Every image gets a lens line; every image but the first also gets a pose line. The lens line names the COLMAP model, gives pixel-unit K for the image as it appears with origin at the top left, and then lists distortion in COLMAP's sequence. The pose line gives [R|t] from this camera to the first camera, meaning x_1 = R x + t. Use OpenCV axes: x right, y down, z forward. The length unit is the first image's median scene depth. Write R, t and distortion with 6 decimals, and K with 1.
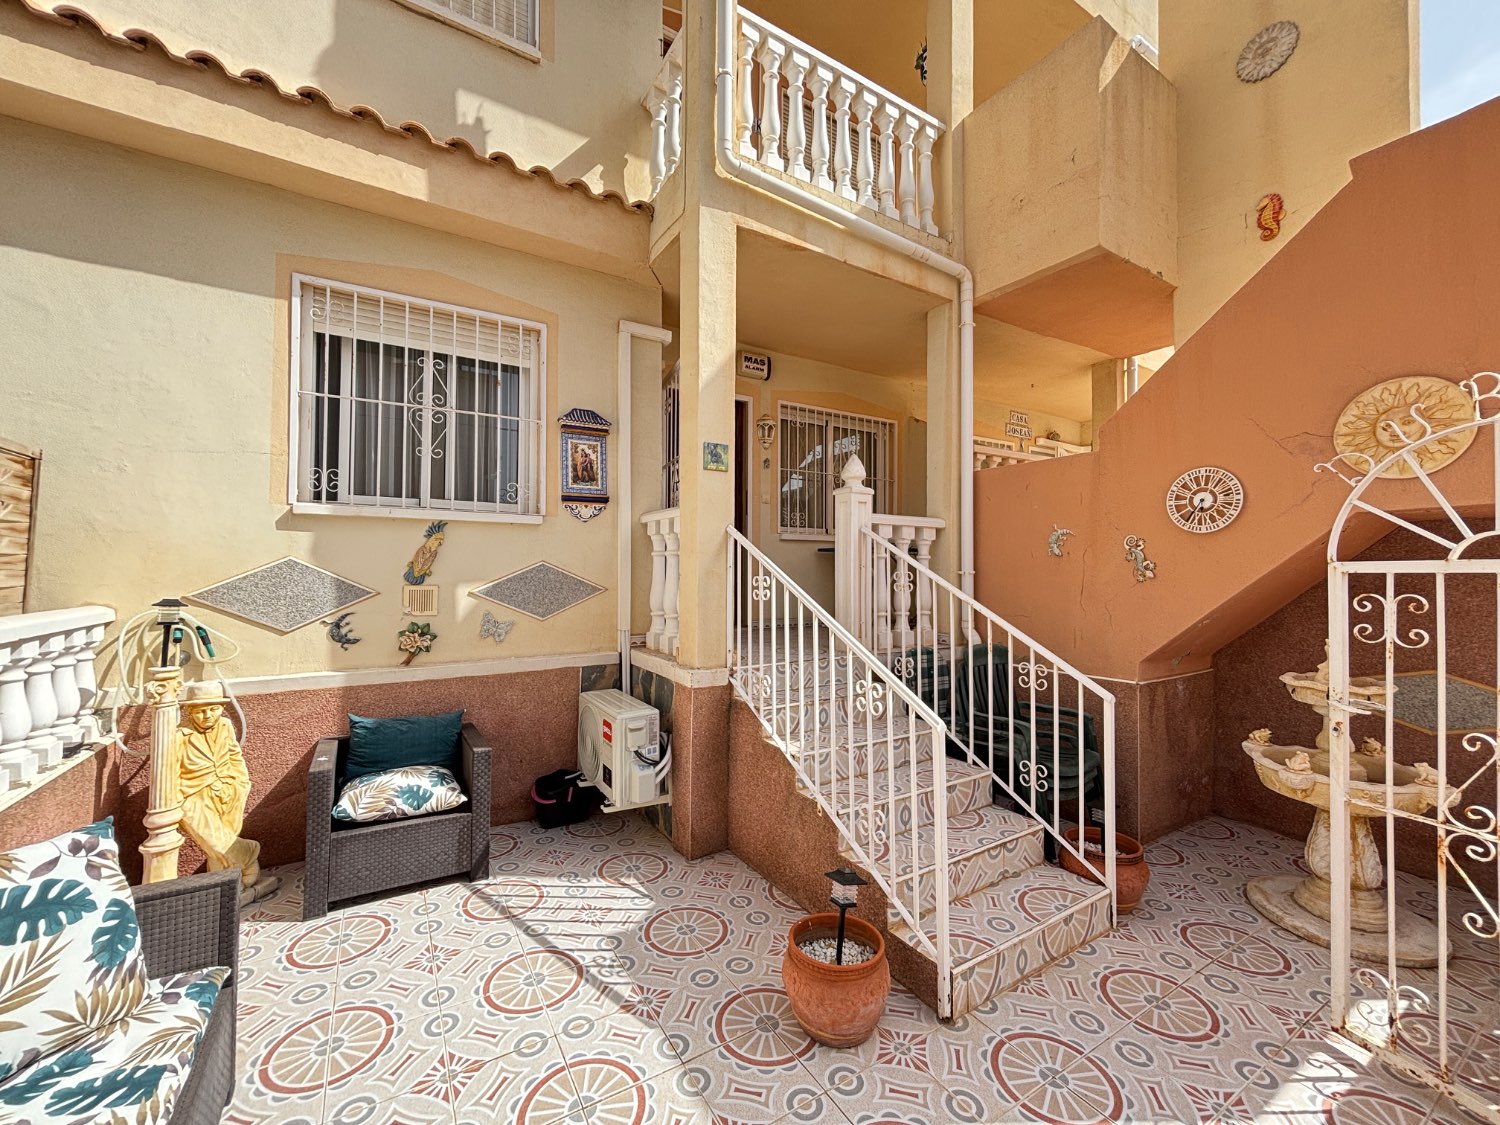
lens RADIAL K [[602.7, 0, 747.0], [0, 602.7, 562.6], [0, 0, 1]] dist [-0.006376, -0.001400]
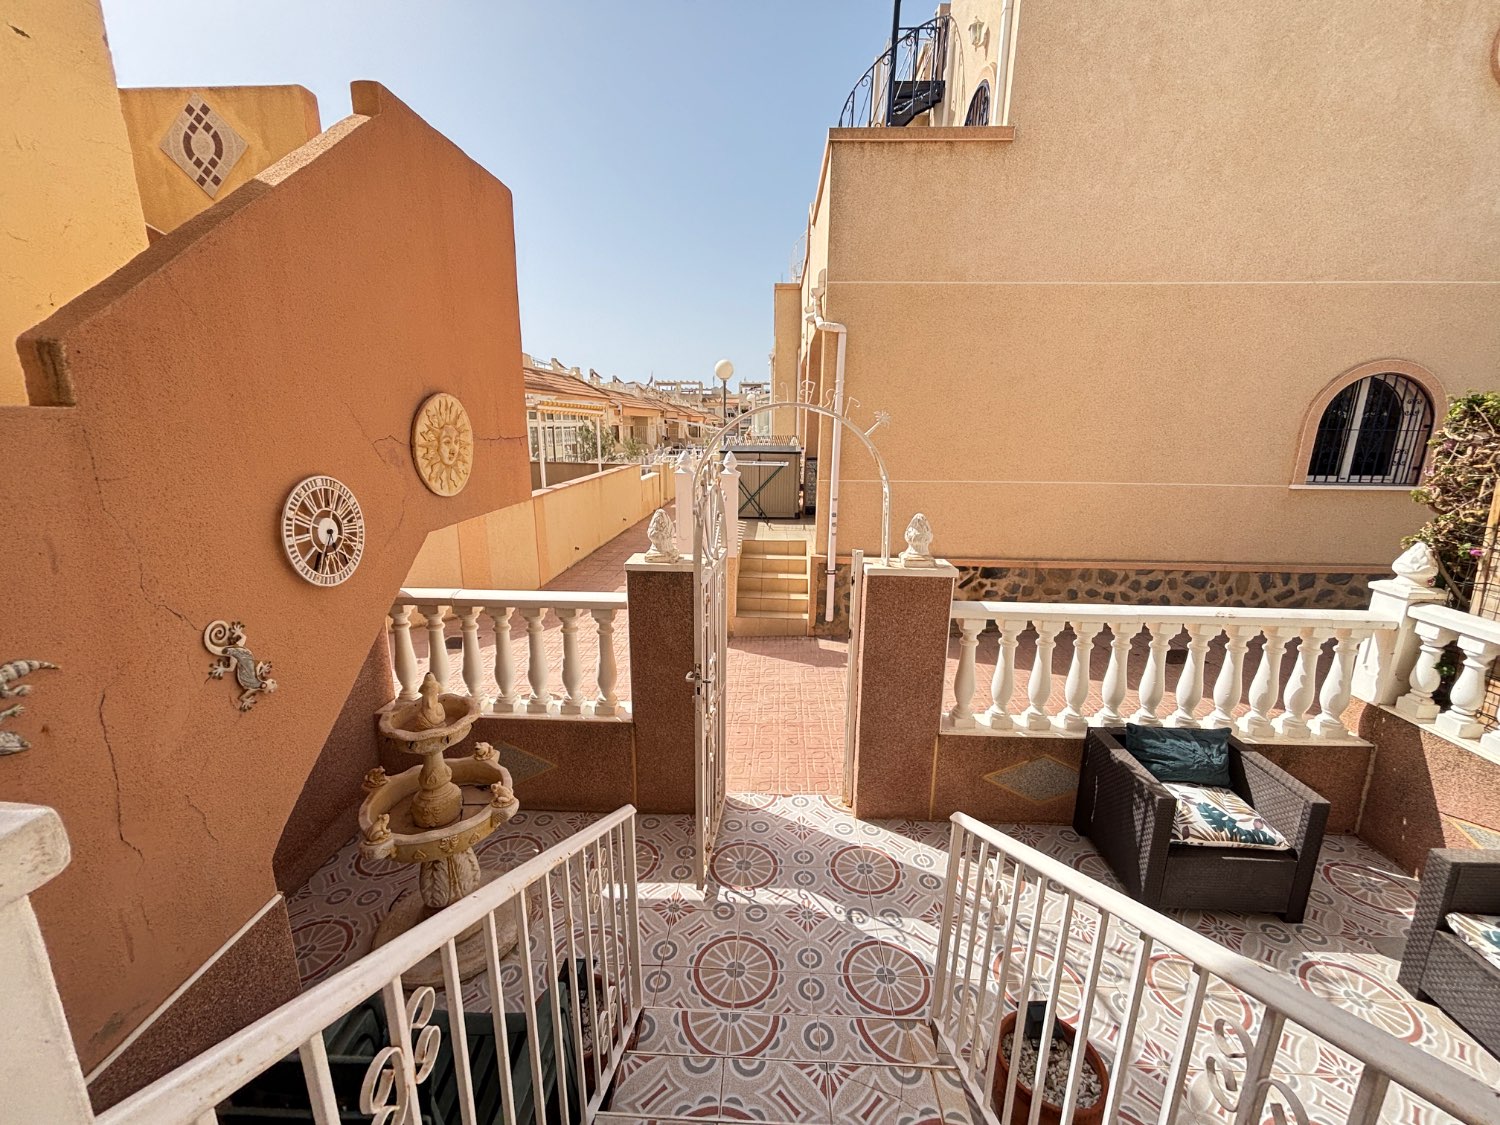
lens RADIAL K [[602.7, 0, 745.9], [0, 602.7, 560.2], [0, 0, 1]] dist [-0.006376, -0.001400]
pose [[-0.803663, -0.136929, 0.579116, 0.082825], [-0.016868, 0.978017, 0.207840, -0.209262], [-0.594845, 0.157265, -0.788306, 1.243892]]
